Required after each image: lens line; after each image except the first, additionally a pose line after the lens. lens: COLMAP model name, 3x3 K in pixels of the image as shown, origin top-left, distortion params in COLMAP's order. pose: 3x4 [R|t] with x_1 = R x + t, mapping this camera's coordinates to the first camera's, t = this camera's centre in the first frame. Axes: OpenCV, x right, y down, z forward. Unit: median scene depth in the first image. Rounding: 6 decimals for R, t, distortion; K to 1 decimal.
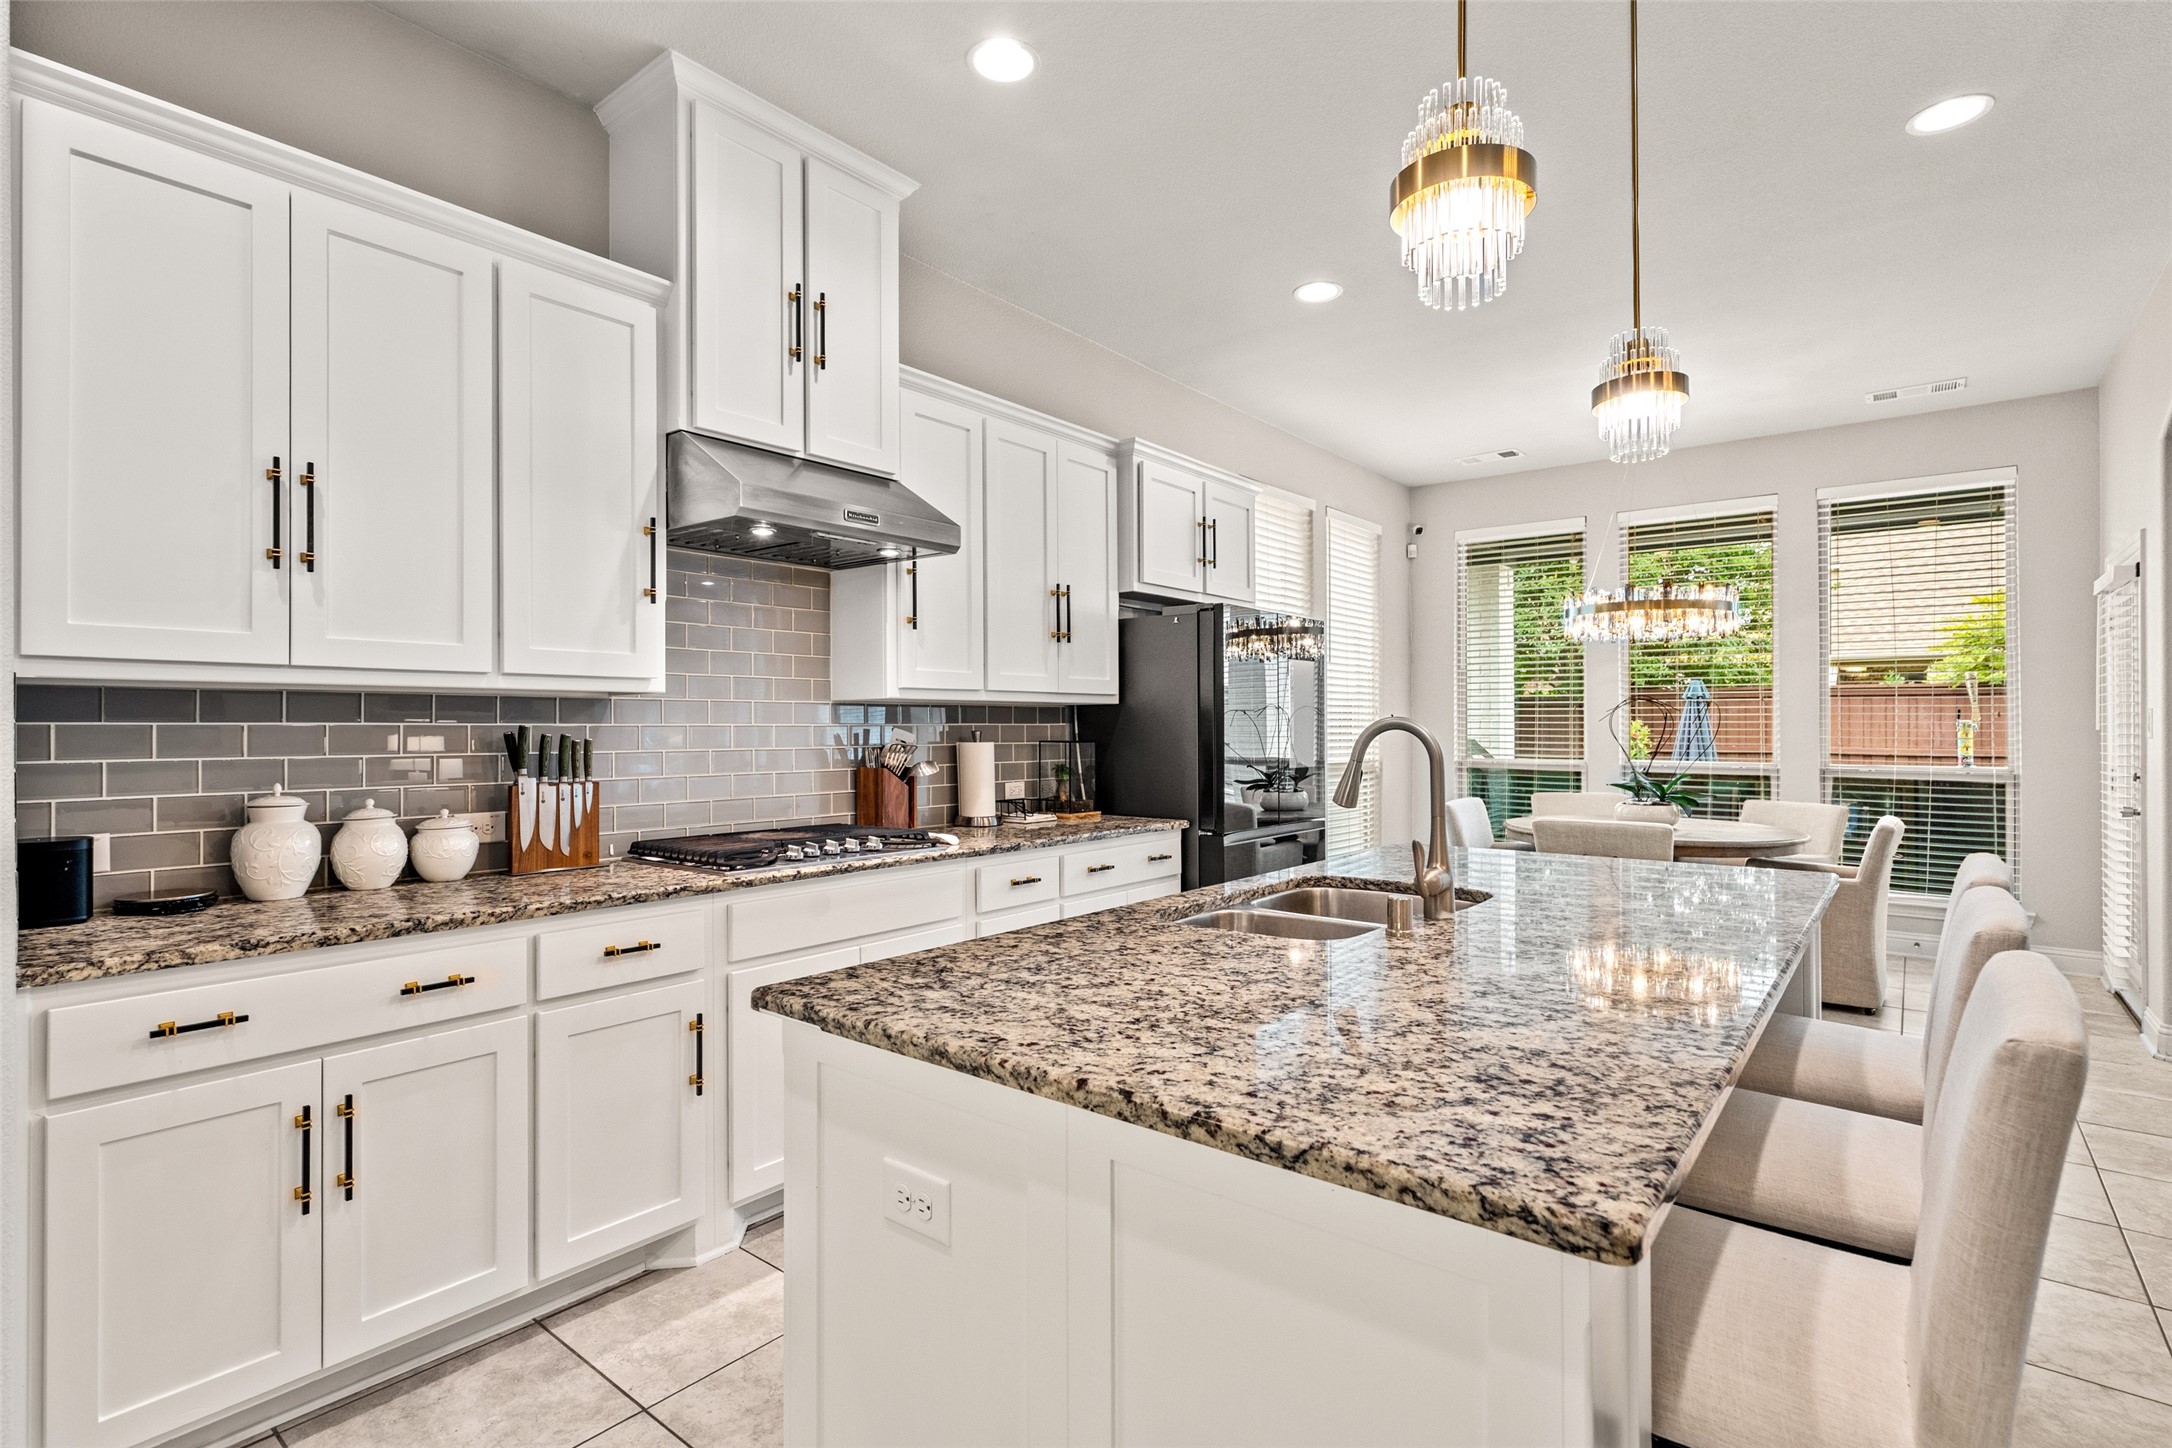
lens RADIAL K [[1033.6, 0, 1081.1], [0, 1033.6, 721.9], [0, 0, 1]] dist [-0.009757, 0.001273]
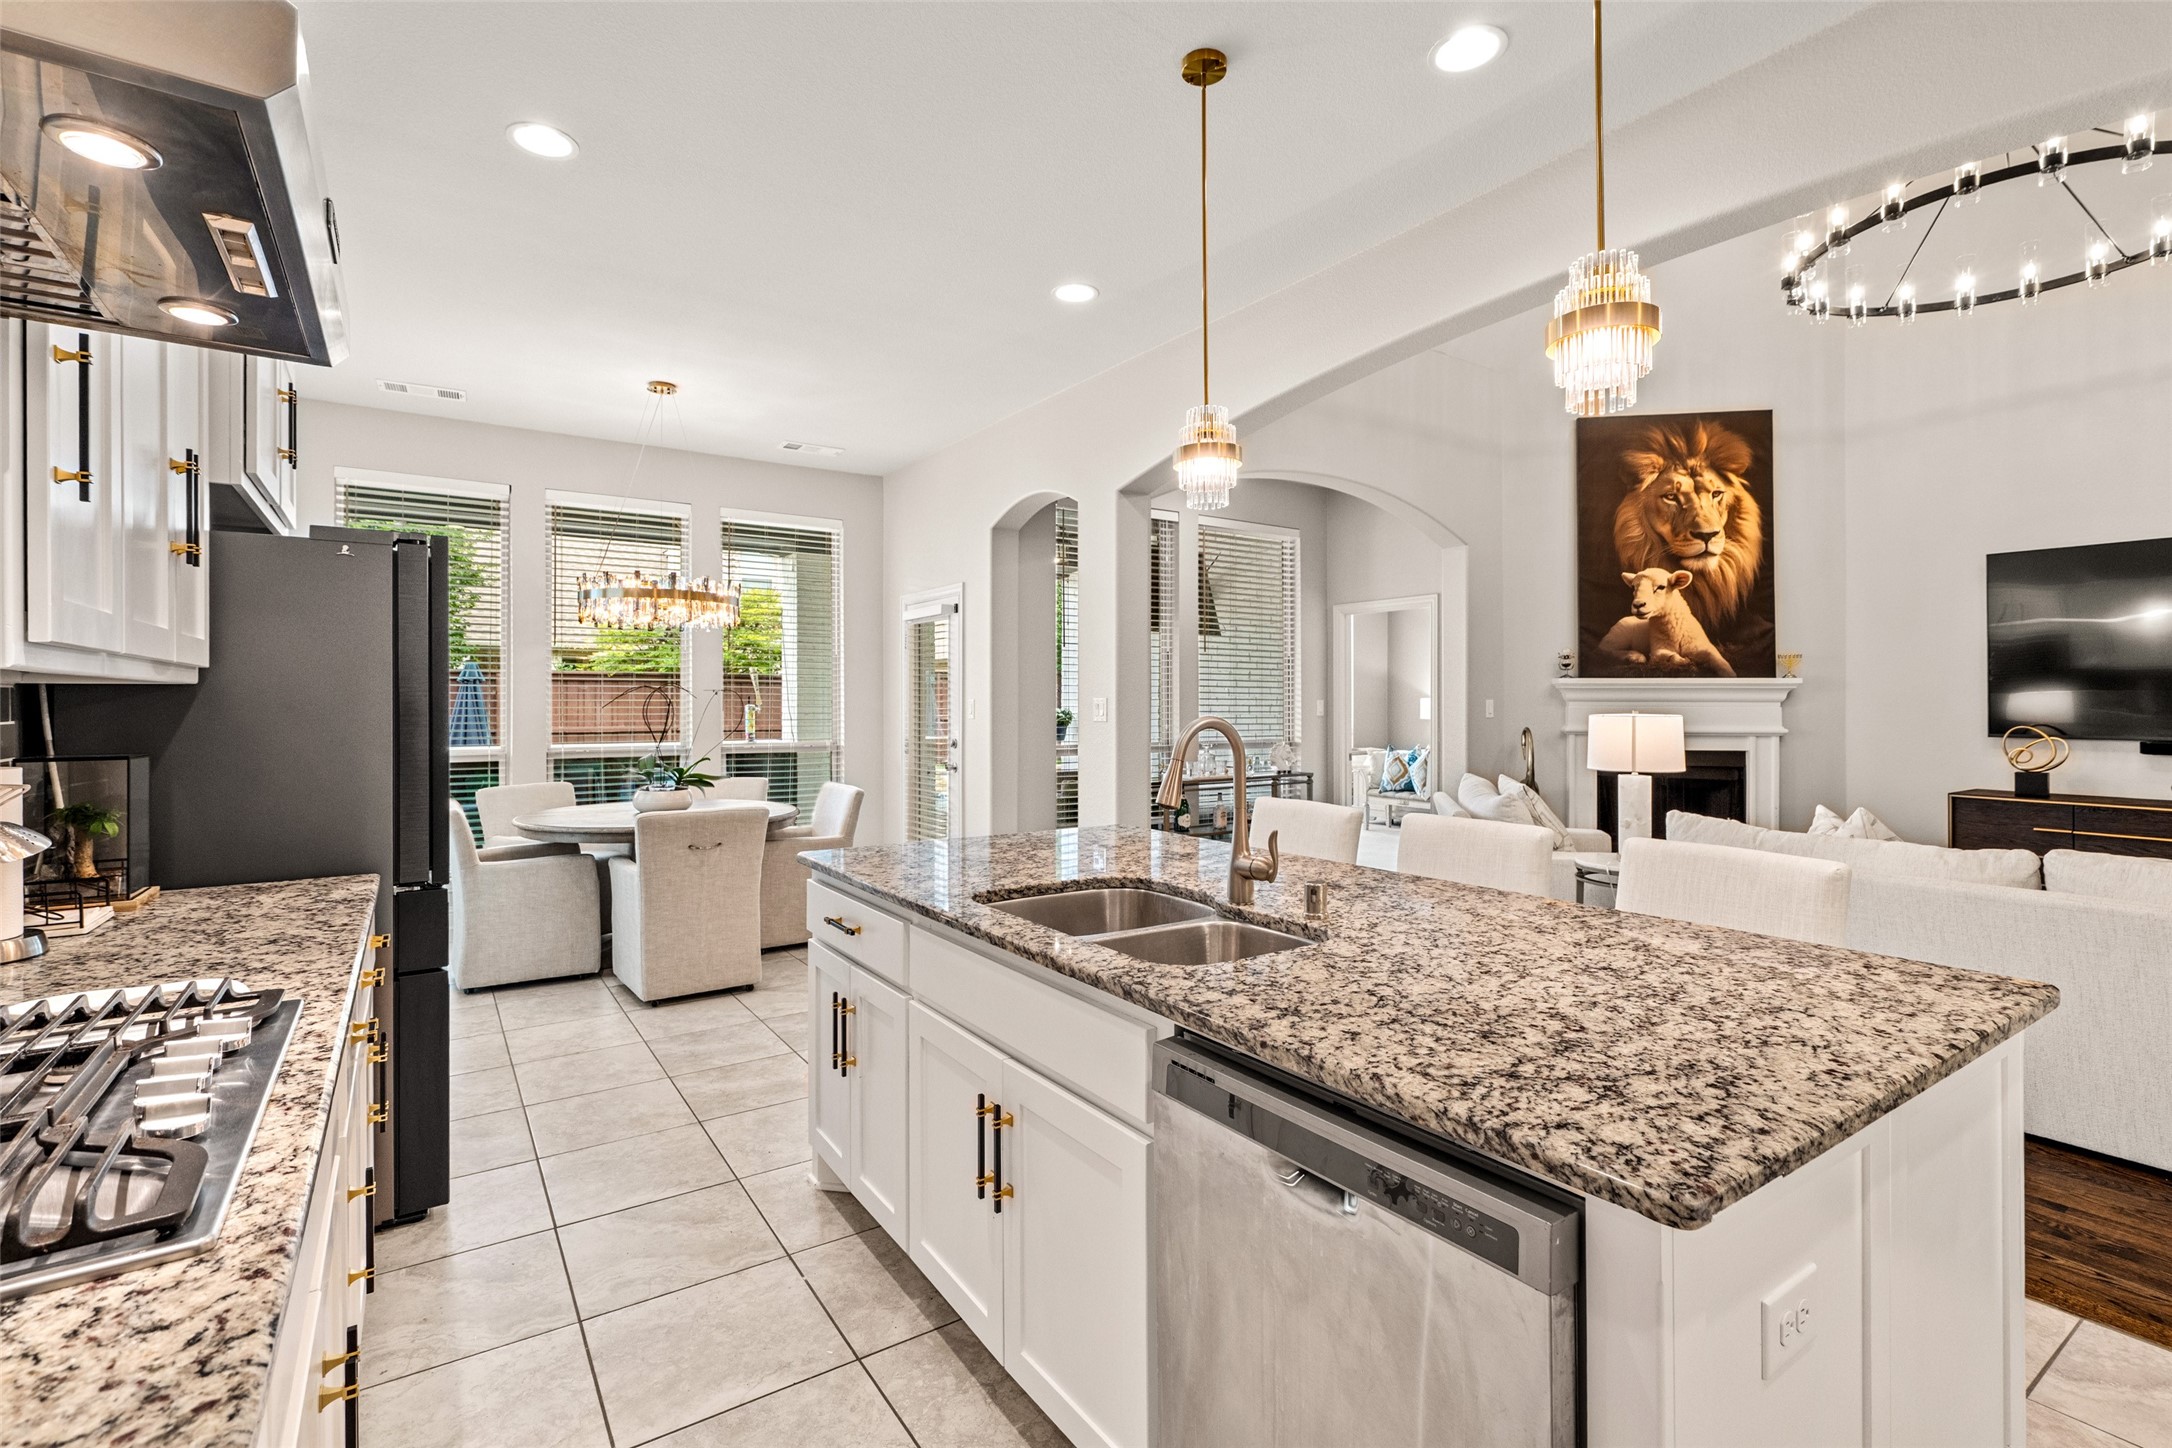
lens RADIAL K [[987.8, 0, 1084.4], [0, 987.8, 697.3], [0, 0, 1]] dist [-0.002638, 0.002193]
pose [[0.291565, 0.005957, 0.956533, -0.492266], [-0.003381, 0.999981, -0.005197, -0.014475], [-0.956545, -0.001719, 0.291579, 0.591575]]
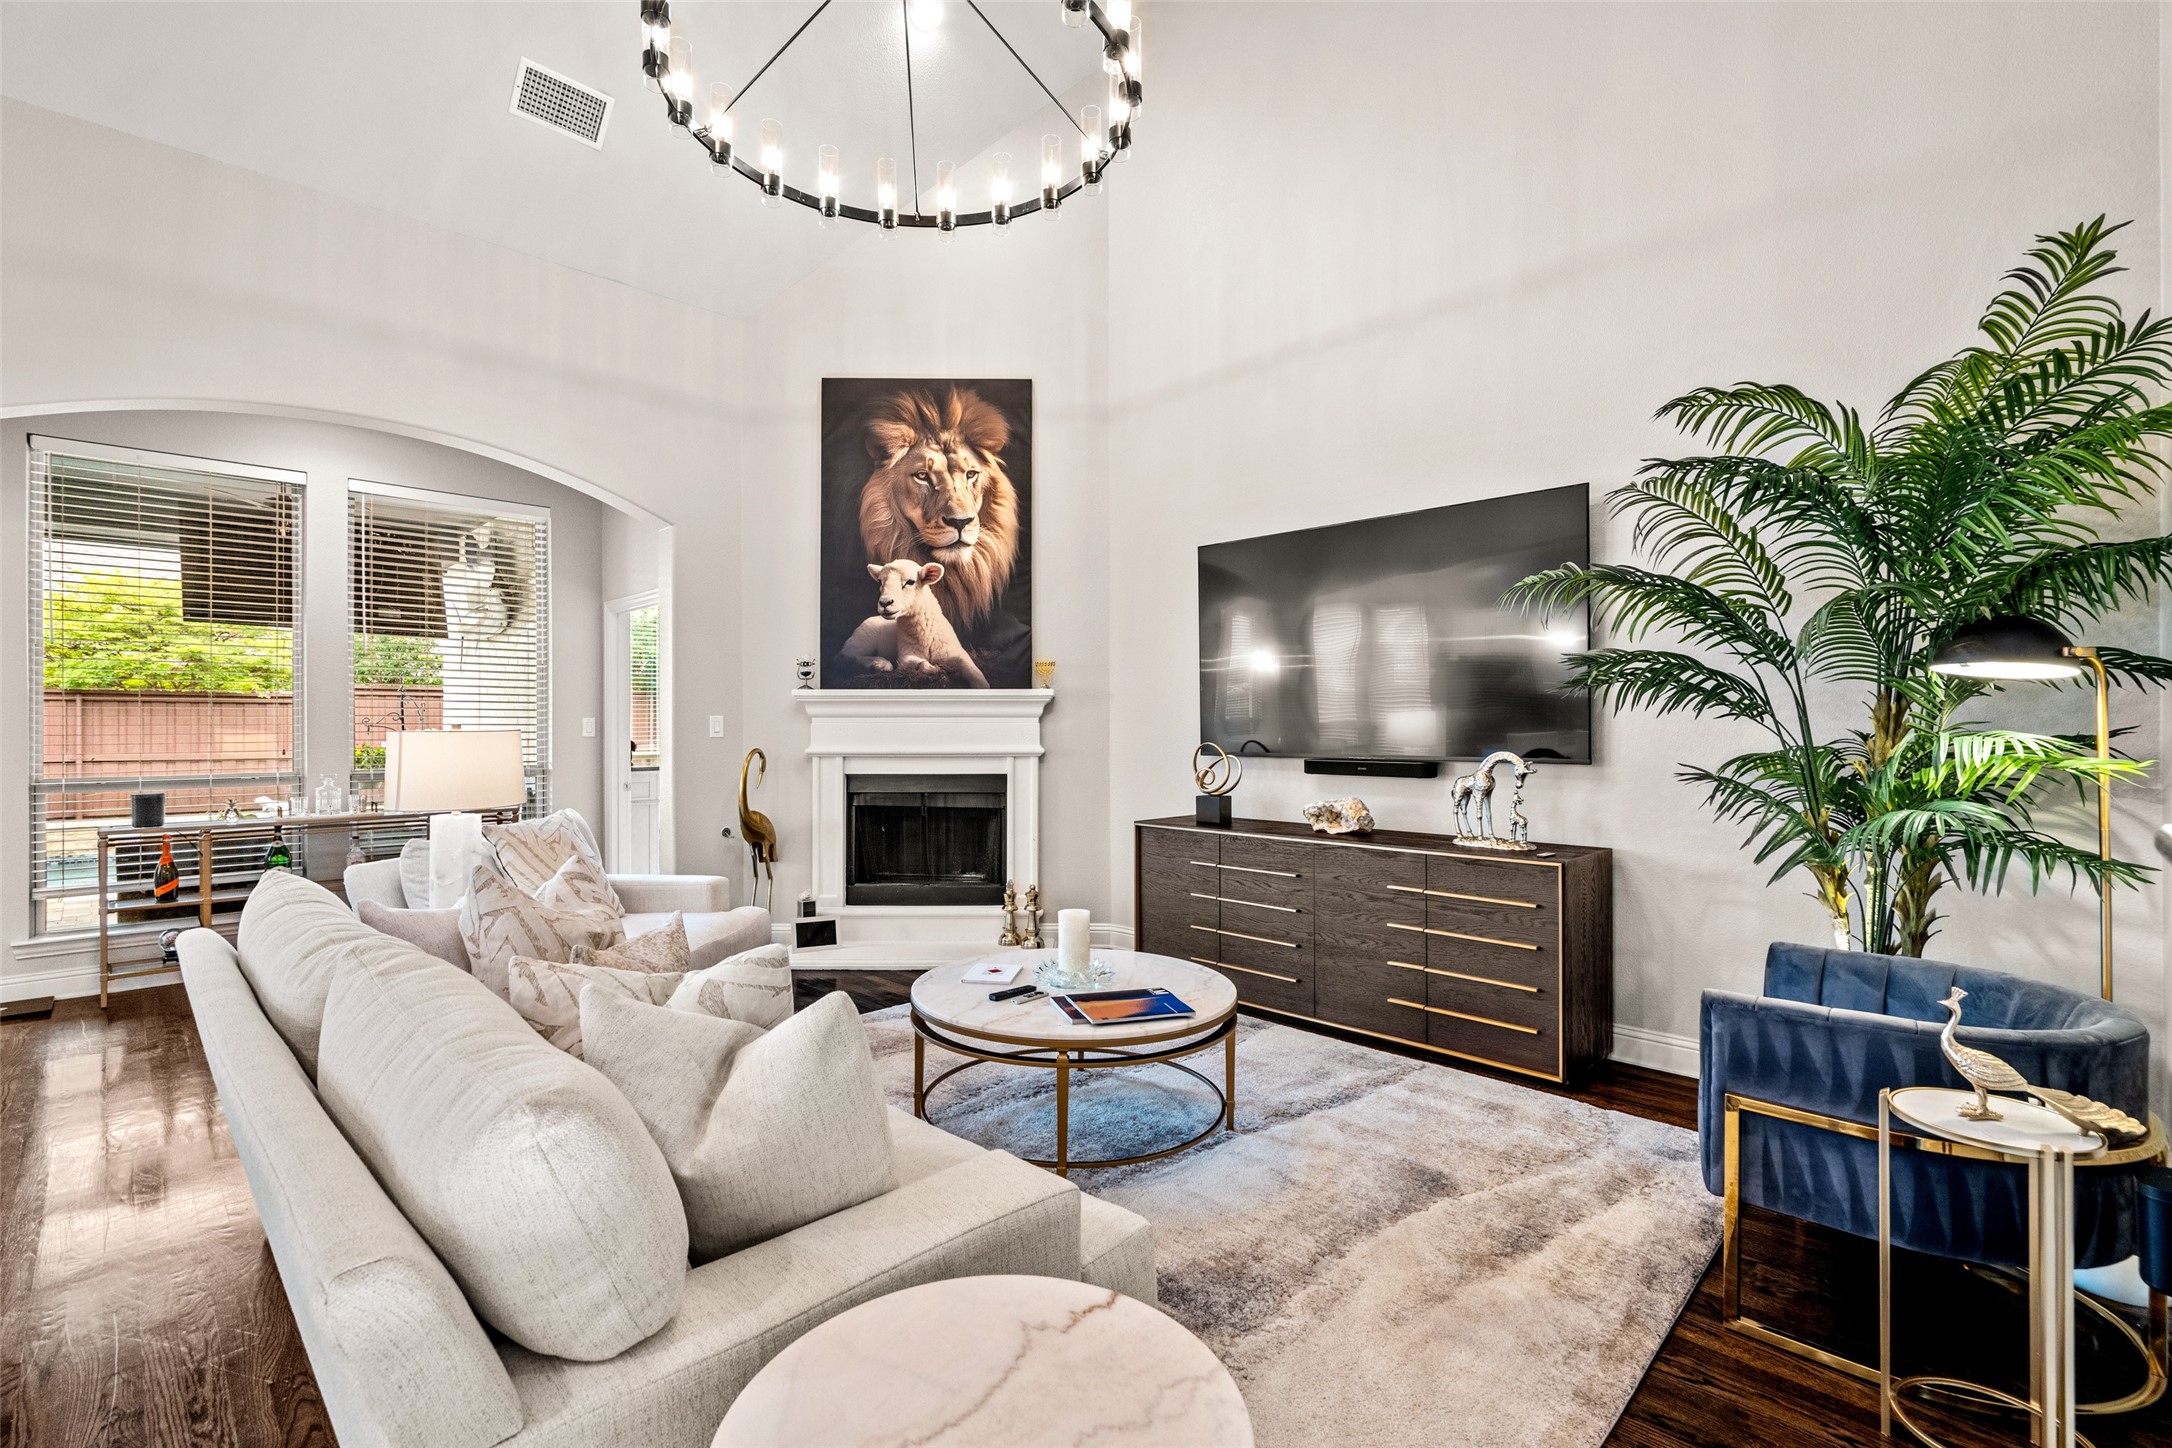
lens RADIAL K [[987.8, 0, 1087.0], [0, 987.8, 720.5], [0, 0, 1]] dist [-0.002638, 0.002193]
pose [[0.108472, 0.003102, 0.994095, 0.224656], [0.001162, 0.999994, -0.003247, -0.007102], [-0.994099, 0.001507, 0.108468, -0.627906]]
